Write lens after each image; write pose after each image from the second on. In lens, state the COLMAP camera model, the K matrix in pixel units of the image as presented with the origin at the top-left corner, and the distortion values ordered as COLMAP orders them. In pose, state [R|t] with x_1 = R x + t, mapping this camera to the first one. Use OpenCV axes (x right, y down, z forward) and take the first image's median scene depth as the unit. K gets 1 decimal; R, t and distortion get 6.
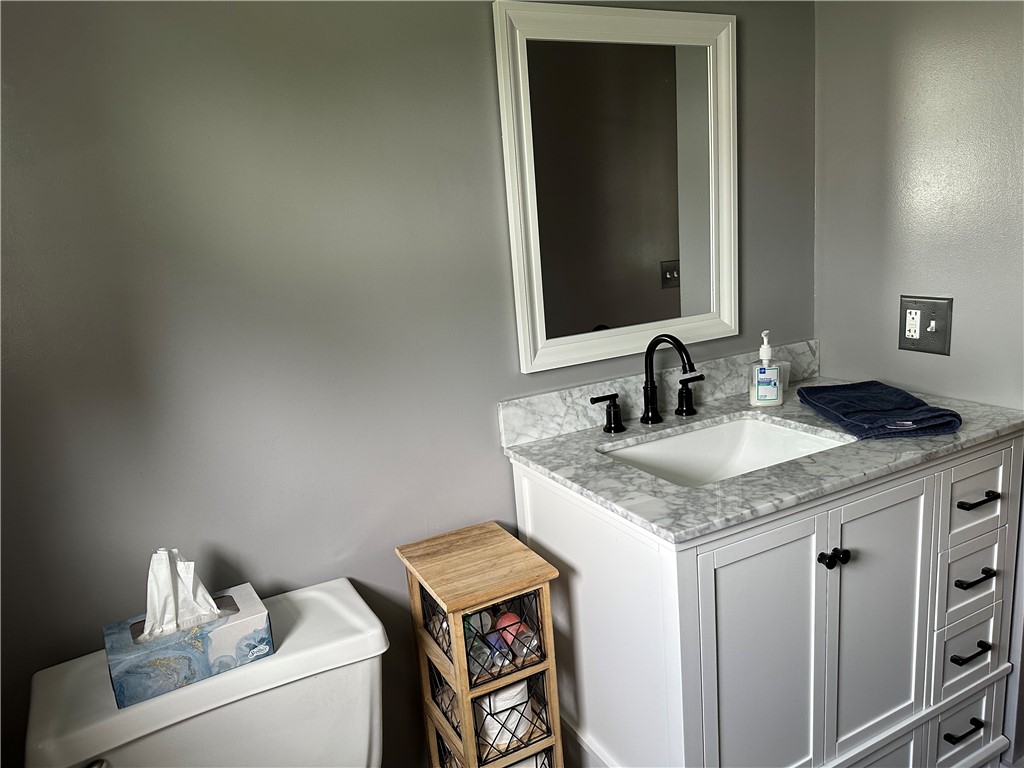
lens RADIAL K [[697.8, 0, 513.3], [0, 697.8, 394.9], [0, 0, 1]] dist [0.022037, -0.032875]
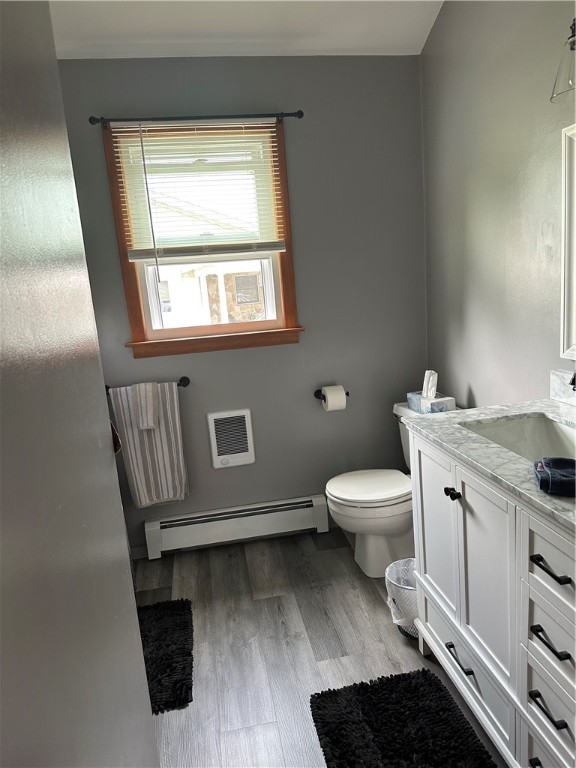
lens RADIAL K [[523.3, 0, 286.9], [0, 523.3, 382.6], [0, 0, 1]] dist [0.022037, -0.032875]
pose [[-0.285247, 0.282246, -0.915954, 1.478350], [-0.103951, 0.940910, 0.322308, -0.336515], [0.952800, 0.187152, -0.239052, 0.796840]]
